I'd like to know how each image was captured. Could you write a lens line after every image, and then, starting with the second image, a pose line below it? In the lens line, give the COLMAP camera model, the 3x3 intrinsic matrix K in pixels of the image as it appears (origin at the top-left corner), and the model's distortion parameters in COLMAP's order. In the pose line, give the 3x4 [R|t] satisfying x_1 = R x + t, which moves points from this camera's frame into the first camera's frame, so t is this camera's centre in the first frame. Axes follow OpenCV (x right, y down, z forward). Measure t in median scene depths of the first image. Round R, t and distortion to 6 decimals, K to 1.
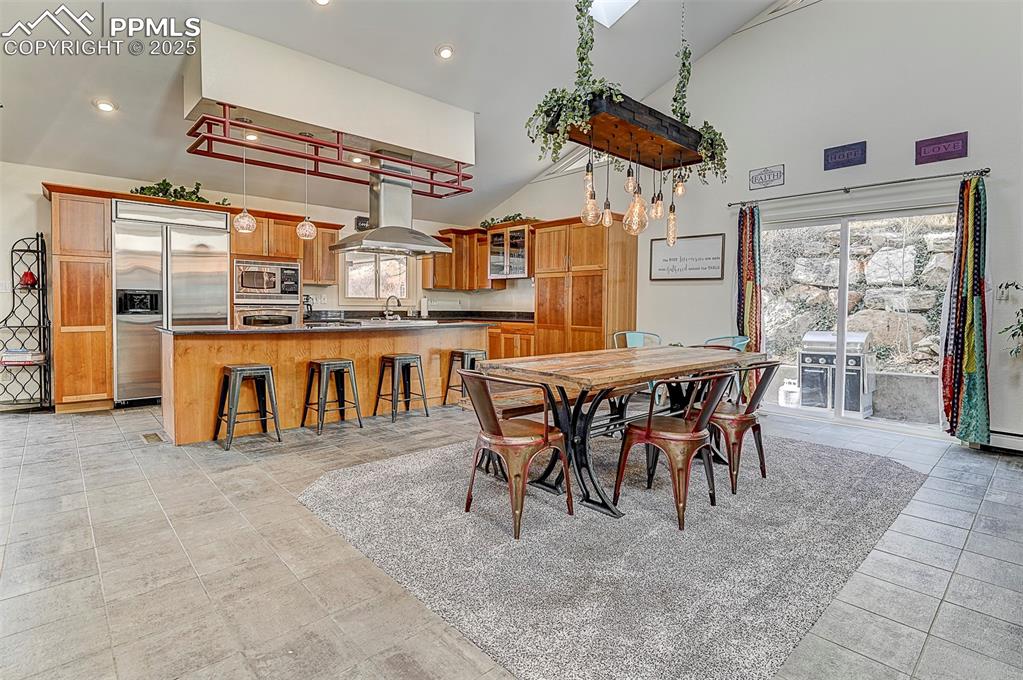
lens RADIAL K [[512.5, 0, 502.3], [0, 512.5, 315.6], [0, 0, 1]] dist [0.001176, -0.004309]
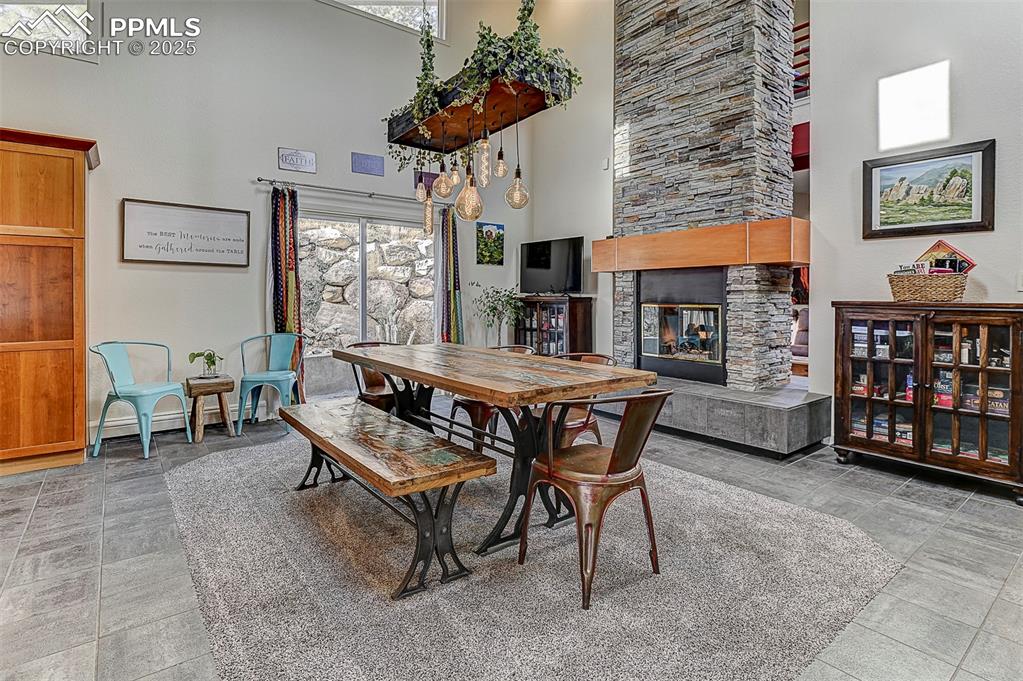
lens RADIAL K [[512.5, 0, 522.8], [0, 512.5, 295.5], [0, 0, 1]] dist [0.001176, -0.004309]
pose [[0.055480, -0.006066, 0.998441, -0.382671], [0.025009, 0.999676, 0.004684, -0.018169], [-0.998147, 0.024710, 0.055614, 0.532618]]
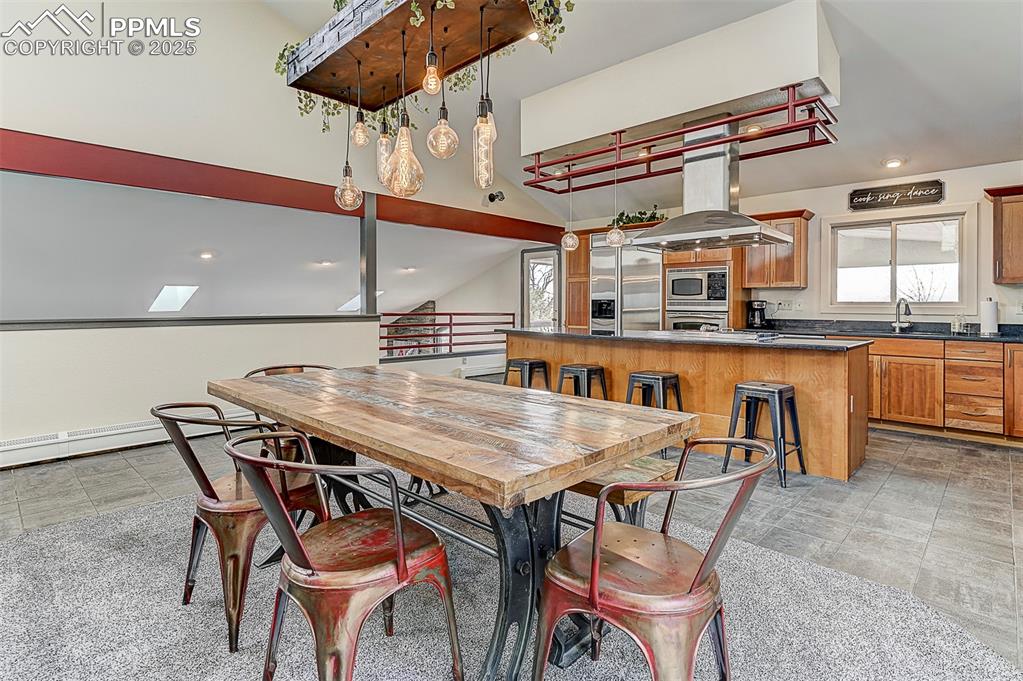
lens RADIAL K [[512.5, 0, 517.3], [0, 512.5, 307.1], [0, 0, 1]] dist [0.001176, -0.004309]
pose [[0.085876, -0.008045, -0.996273, 0.566995], [-0.026208, 0.999603, -0.010331, -0.012612], [0.995961, 0.026997, 0.085631, 0.673861]]
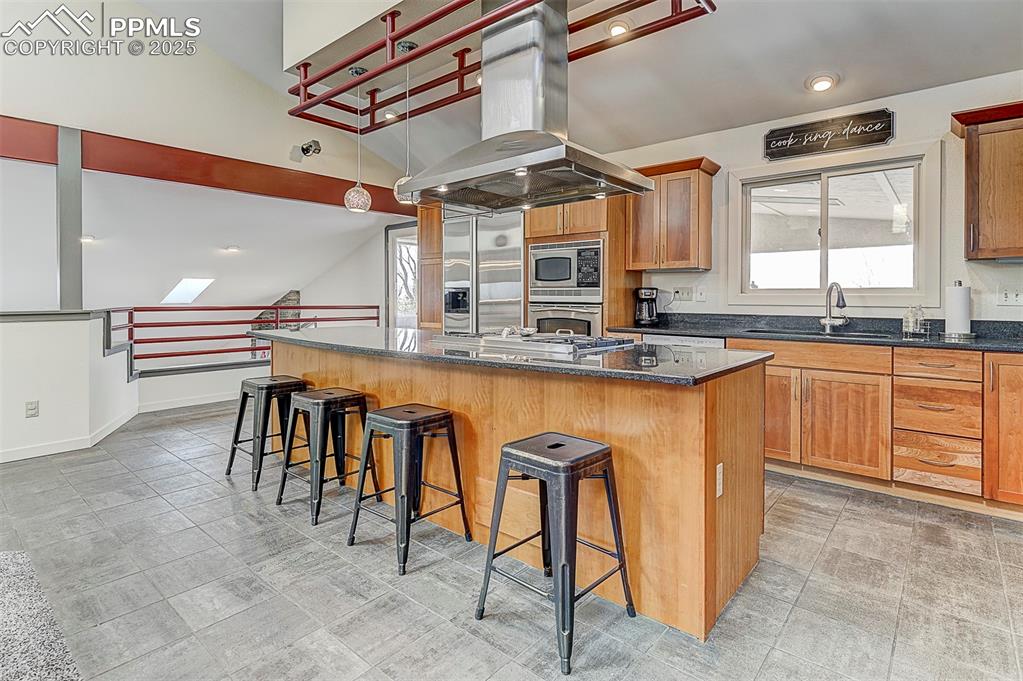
lens RADIAL K [[512.5, 0, 513.3], [0, 512.5, 302.9], [0, 0, 1]] dist [0.001176, -0.004309]
pose [[0.138696, 0.000291, -0.990335, 0.269938], [-0.022136, 0.999751, -0.002806, -0.021247], [0.990088, 0.022312, 0.138668, 0.972518]]
